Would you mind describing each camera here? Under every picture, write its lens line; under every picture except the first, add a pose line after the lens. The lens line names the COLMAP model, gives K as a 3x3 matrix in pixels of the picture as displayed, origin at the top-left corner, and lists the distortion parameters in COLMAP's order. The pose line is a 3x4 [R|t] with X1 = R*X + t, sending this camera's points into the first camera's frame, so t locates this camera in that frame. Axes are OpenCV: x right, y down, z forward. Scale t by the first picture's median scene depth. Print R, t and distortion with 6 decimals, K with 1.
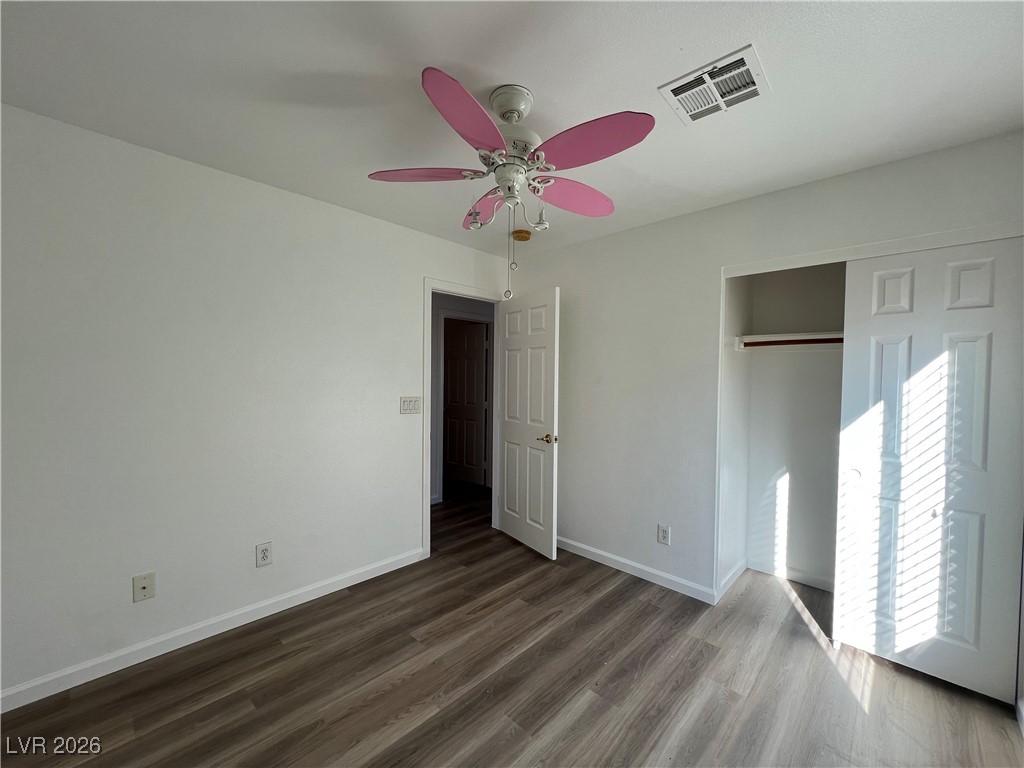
lens RADIAL K [[412.6, 0, 513.1], [0, 412.6, 384.3], [0, 0, 1]] dist [-0.001334, -0.000130]
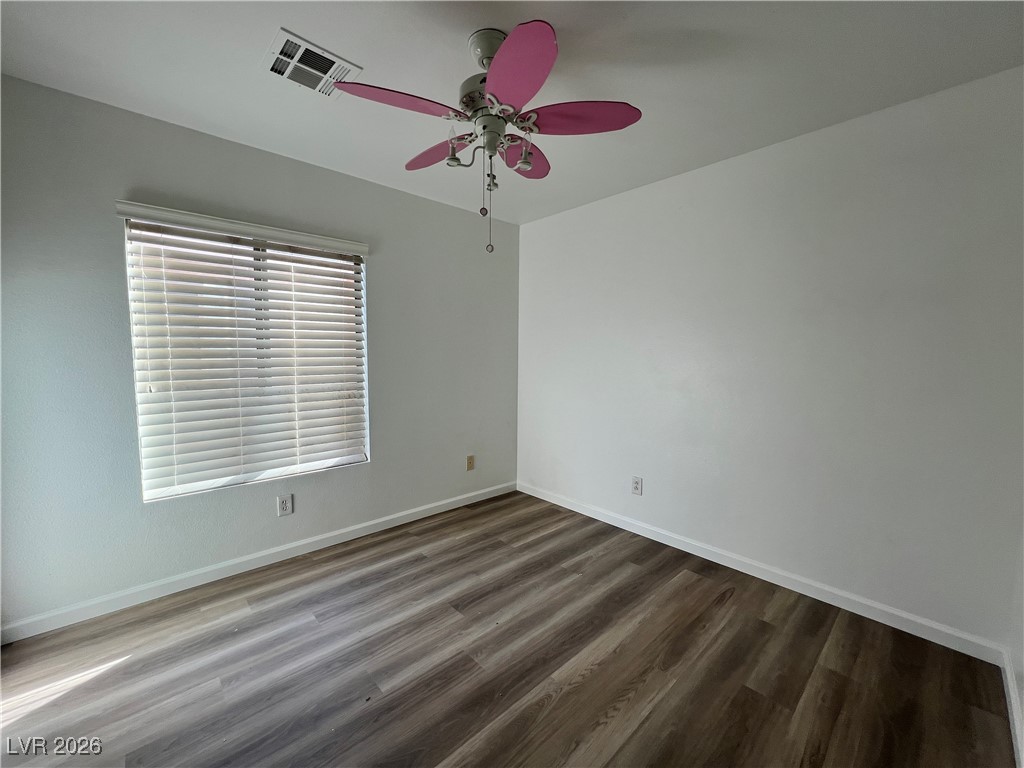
lens RADIAL K [[409.8, 0, 509.6], [0, 409.8, 387.1], [0, 0, 1]] dist [-0.003620, -0.000239]
pose [[-0.997531, -0.026249, 0.065143, -0.124304], [-0.019066, 0.993911, 0.108525, 0.011585], [-0.067595, 0.107015, -0.991957, 1.861885]]
